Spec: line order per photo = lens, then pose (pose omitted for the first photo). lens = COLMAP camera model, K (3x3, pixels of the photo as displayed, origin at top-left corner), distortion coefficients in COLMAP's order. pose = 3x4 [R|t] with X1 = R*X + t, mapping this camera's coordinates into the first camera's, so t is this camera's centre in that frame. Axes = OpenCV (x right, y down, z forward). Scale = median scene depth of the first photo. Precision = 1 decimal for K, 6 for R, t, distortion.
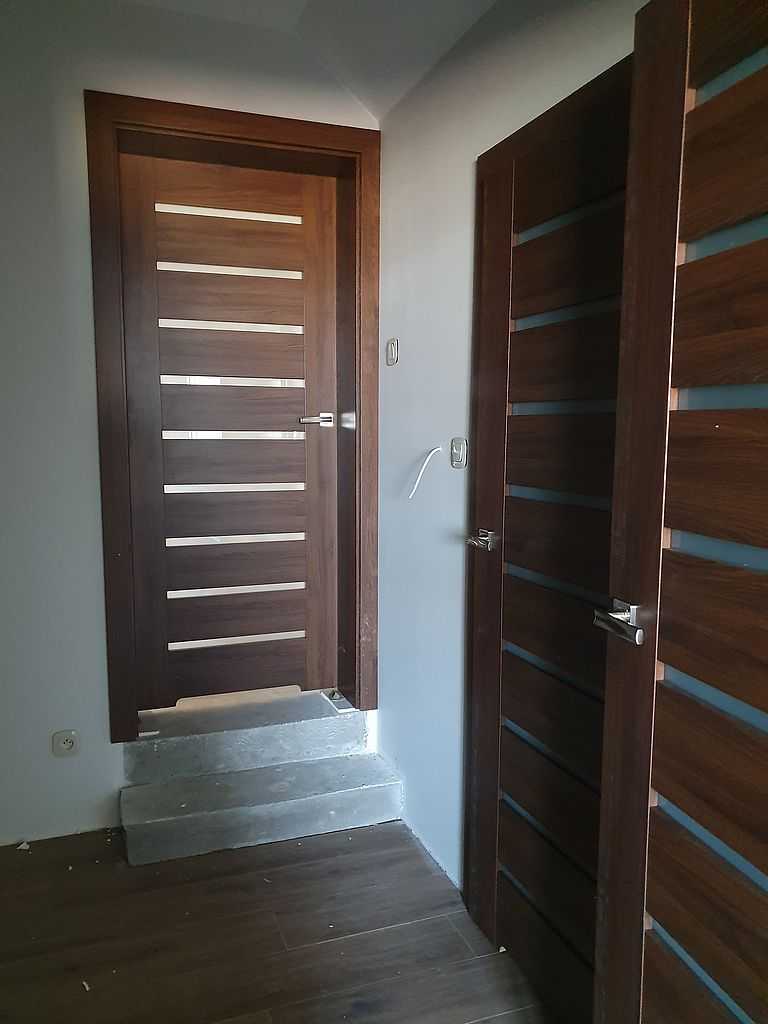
lens RADIAL K [[781.8, 0, 350.1], [0, 781.8, 516.6], [0, 0, 1]] dist [-0.003050, -0.004564]
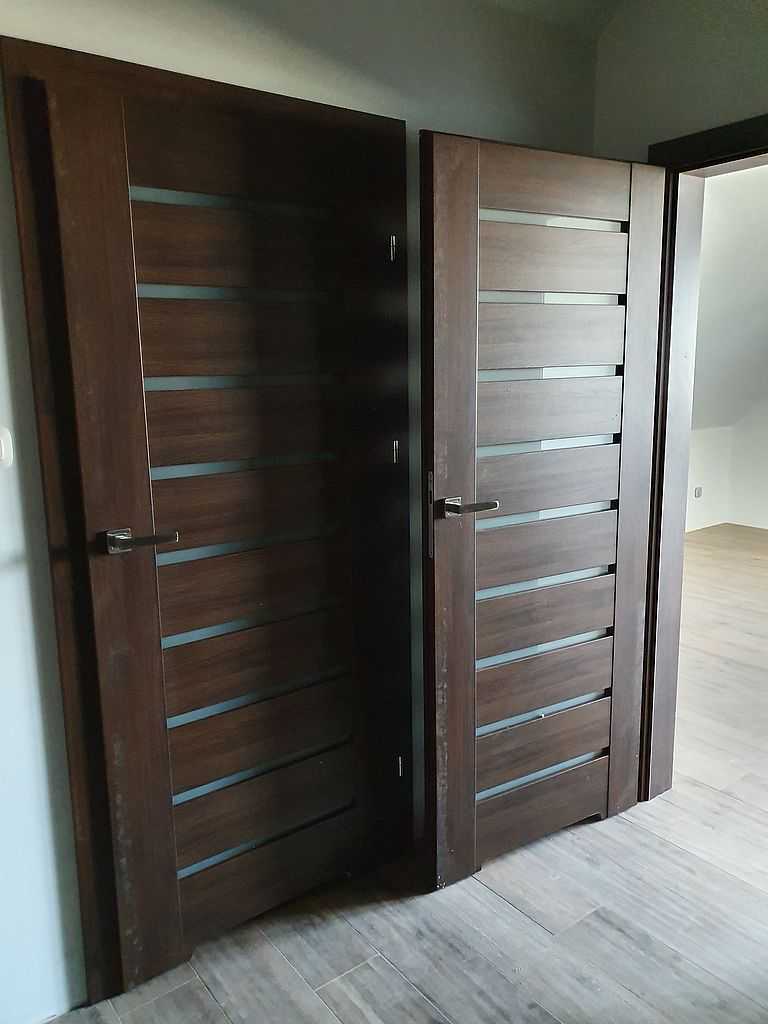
lens RADIAL K [[775.7, 0, 383.9], [0, 775.7, 495.2], [0, 0, 1]] dist [-0.001799, -0.004740]
pose [[-0.309584, -0.159269, 0.937439, -0.488231], [0.127438, 0.970029, 0.206891, -0.109424], [-0.942294, 0.183515, -0.280008, 0.678944]]
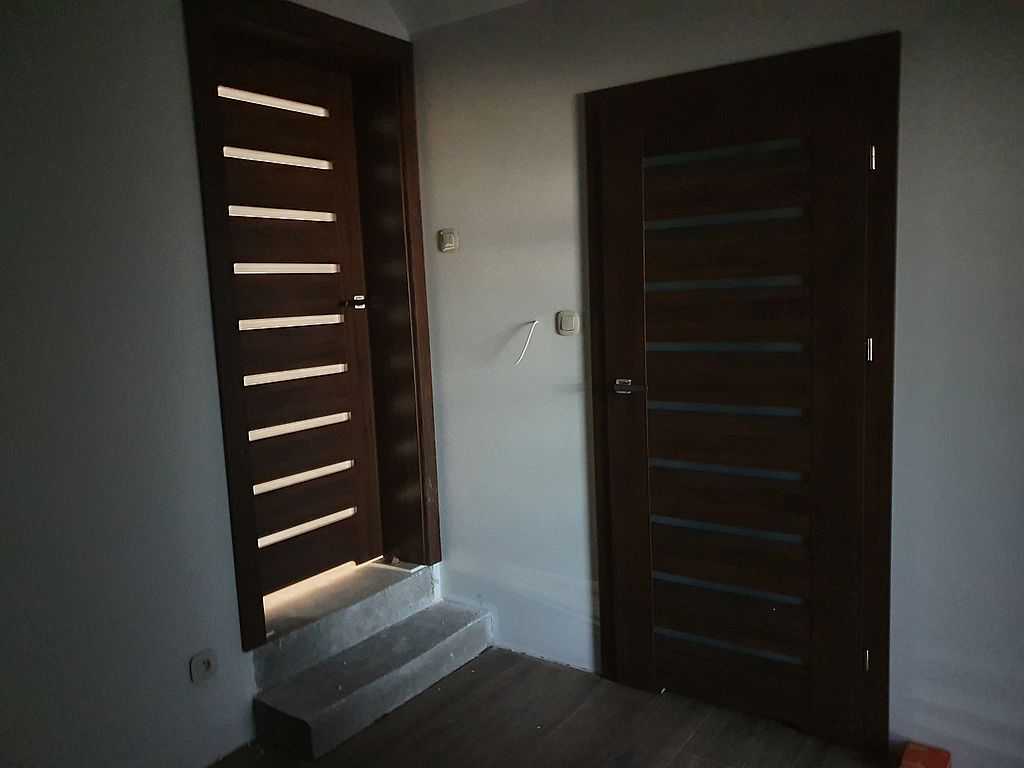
lens RADIAL K [[775.7, 0, 522.7], [0, 775.7, 390.6], [0, 0, 1]] dist [-0.001799, -0.004740]
pose [[0.805892, -0.106862, 0.582339, -0.516592], [0.110450, 0.993445, 0.029451, -0.015269], [-0.581669, 0.040585, 0.812413, 0.027707]]
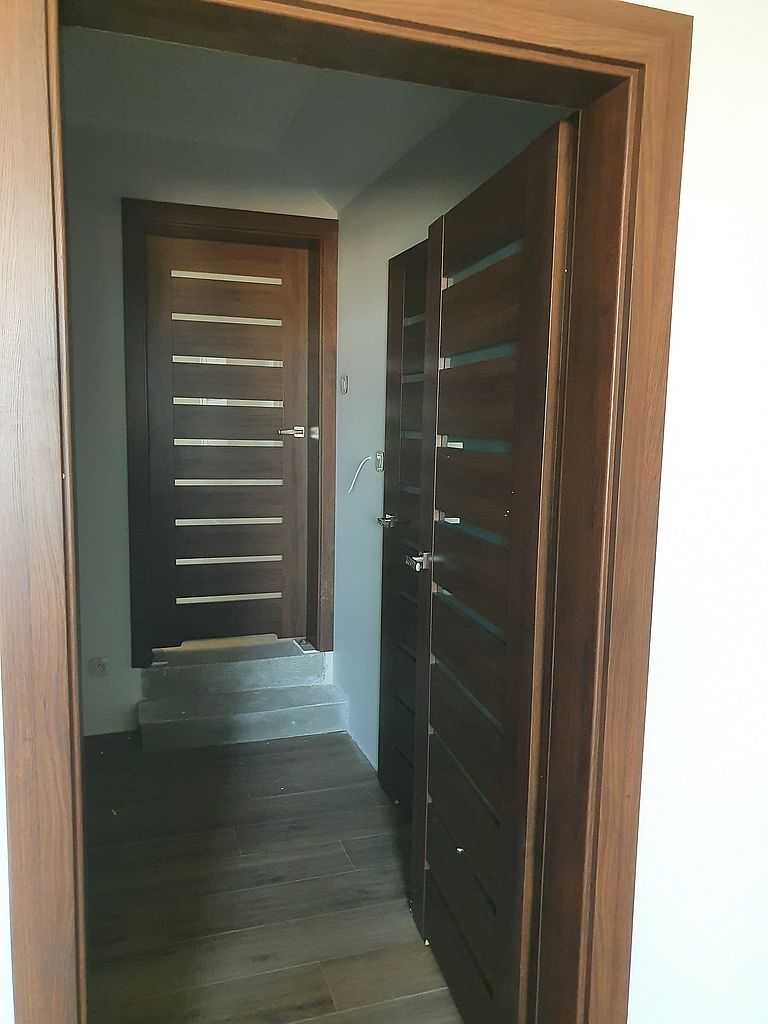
lens RADIAL K [[782.7, 0, 367.1], [0, 782.7, 511.6], [0, 0, 1]] dist [0.004561, -0.001422]
pose [[0.999827, 0.017504, -0.006362, 0.102784], [-0.017500, 0.999847, 0.000695, 0.008338], [0.006374, -0.000584, 0.999980, -0.344451]]
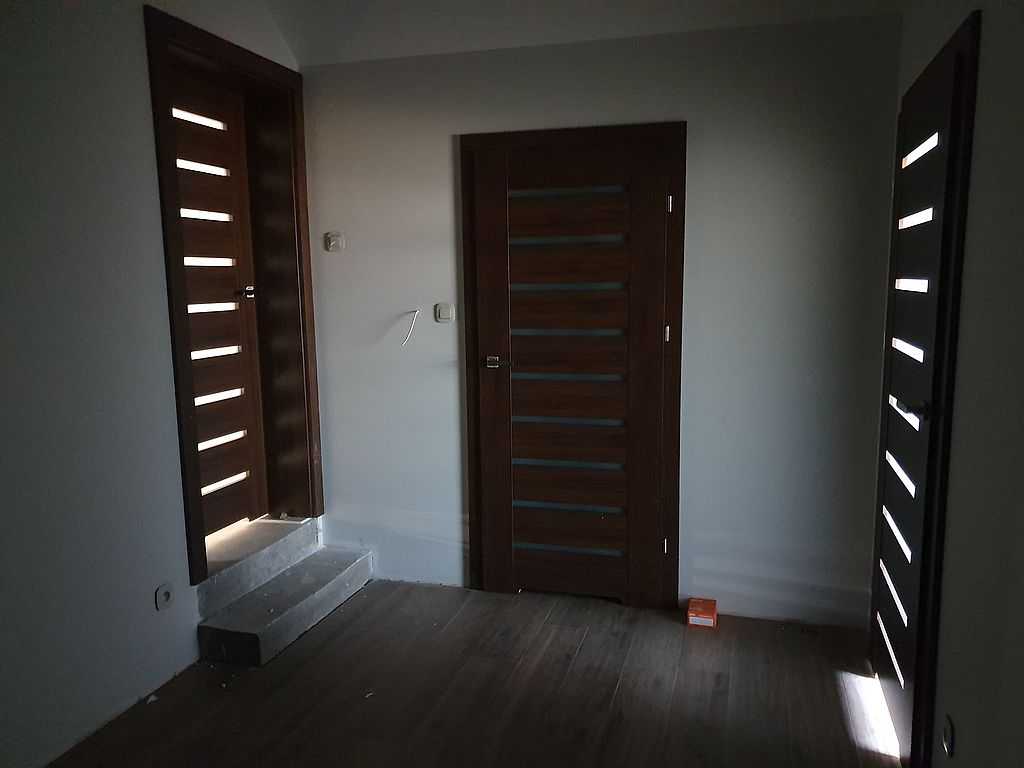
lens RADIAL K [[781.8, 0, 514.4], [0, 781.8, 400.3], [0, 0, 1]] dist [-0.003050, -0.004564]
pose [[0.585697, -0.128303, 0.800311, -0.851575], [0.107535, 0.990964, 0.080170, -0.014144], [-0.803365, 0.039107, 0.594202, -0.048141]]
